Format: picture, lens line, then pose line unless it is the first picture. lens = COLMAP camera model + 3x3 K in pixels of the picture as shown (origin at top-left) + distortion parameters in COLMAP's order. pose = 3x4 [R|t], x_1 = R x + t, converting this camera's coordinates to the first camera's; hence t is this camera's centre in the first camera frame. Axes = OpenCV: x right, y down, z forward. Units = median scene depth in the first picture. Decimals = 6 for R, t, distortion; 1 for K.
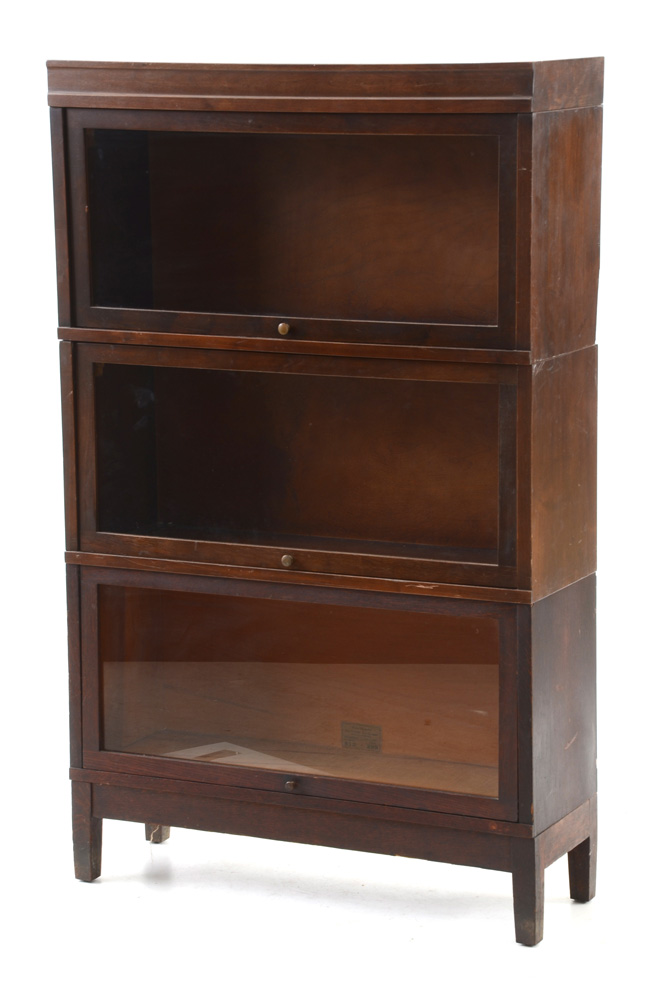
lens RADIAL K [[2747.8, 0, 335.9], [0, 2747.8, 511.7], [0, 0, 1]] dist [0.728377, 0.539944]
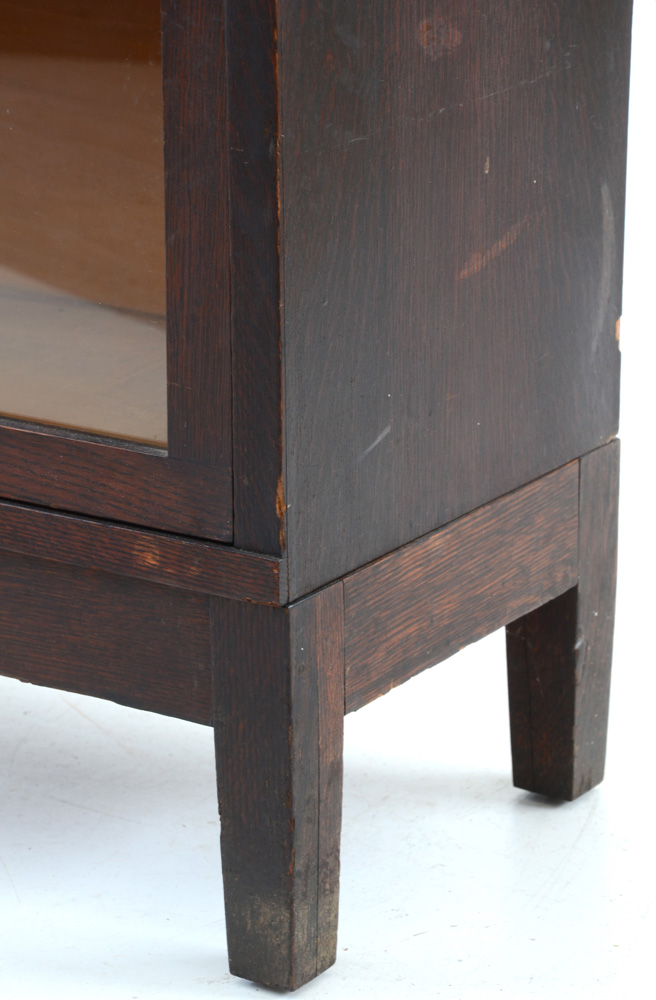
lens RADIAL K [[3612.5, 0, 328.0], [0, 3612.5, 500.0], [0, 0, 1]] dist [1.300713, 0.569260]
pose [[0.992704, 0.044054, -0.112240, 0.111478], [-0.028131, 0.989795, 0.139694, 0.059159], [0.117248, -0.135517, 0.983813, 0.661148]]
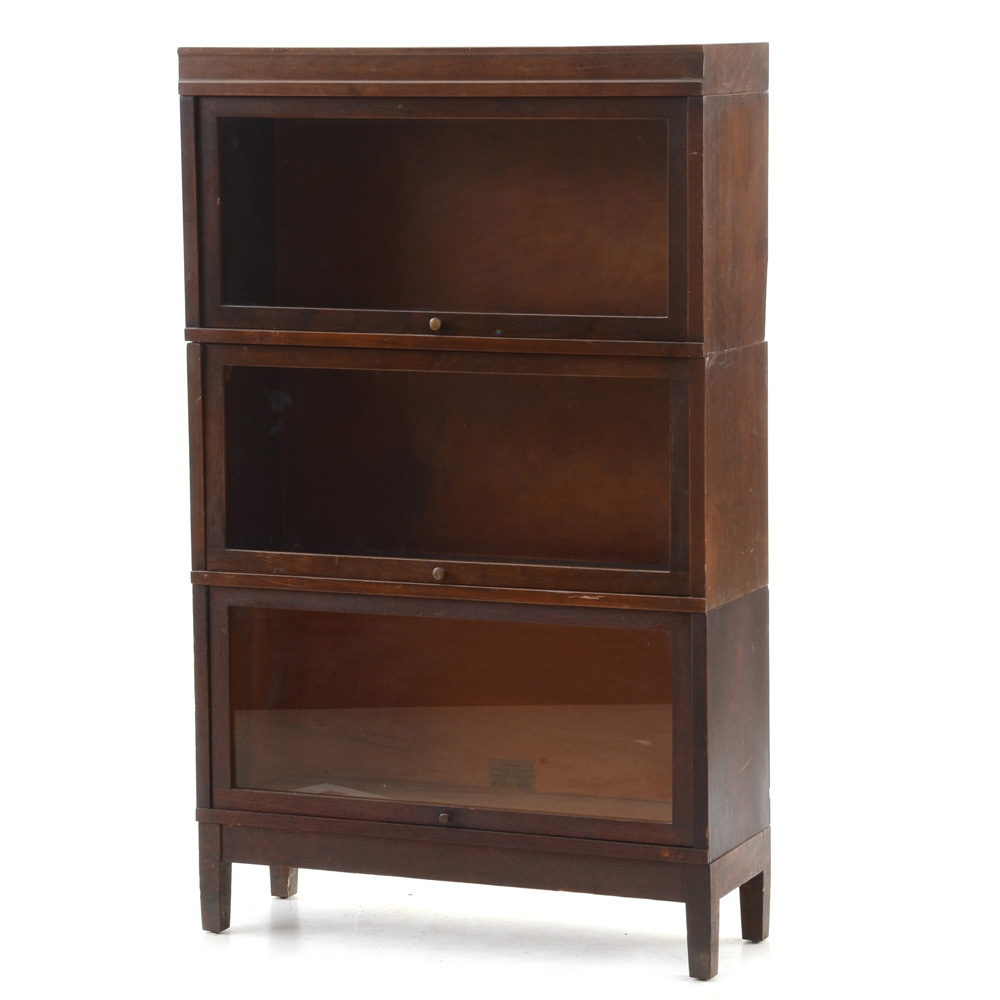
lens RADIAL K [[3619.7, 0, 497.6], [0, 3619.7, 473.6], [0, 0, 1]] dist [0.468686, -0.864536]
pose [[0.998658, -0.007204, 0.051289, -0.061416], [0.009881, 0.998592, -0.052119, 0.048634], [-0.050842, 0.052556, 0.997323, -0.224374]]
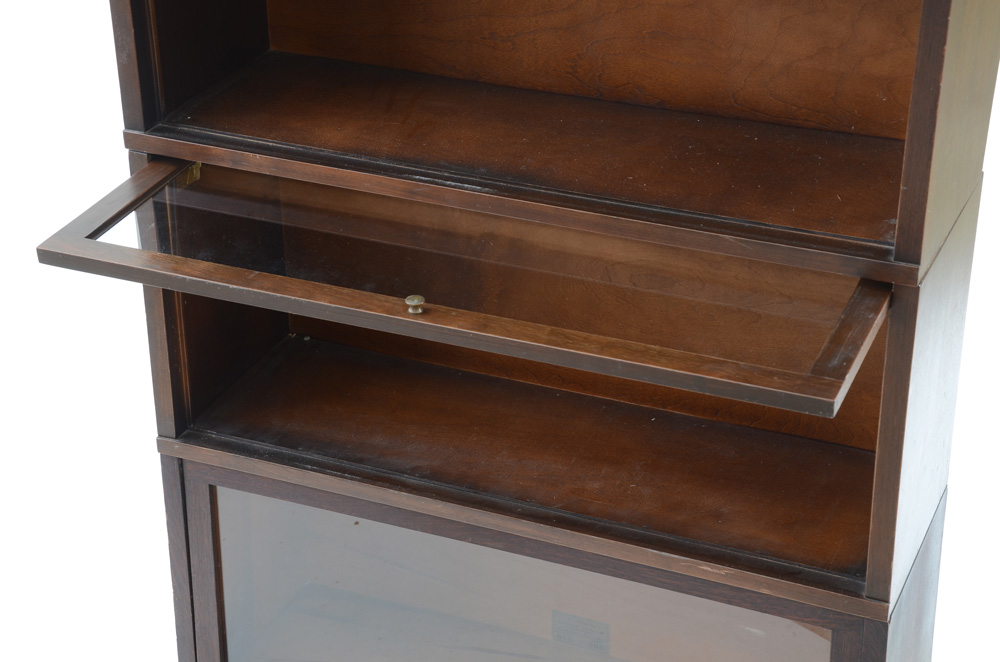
lens RADIAL K [[1996.6, 0, 500.0], [0, 1996.6, 331.0], [0, 0, 1]] dist [0.440482, 0.277731]
pose [[0.998863, -0.019774, 0.043368, -0.036850], [0.004622, 0.945776, 0.324786, -0.182682], [-0.047439, -0.324217, 0.944793, 0.564945]]
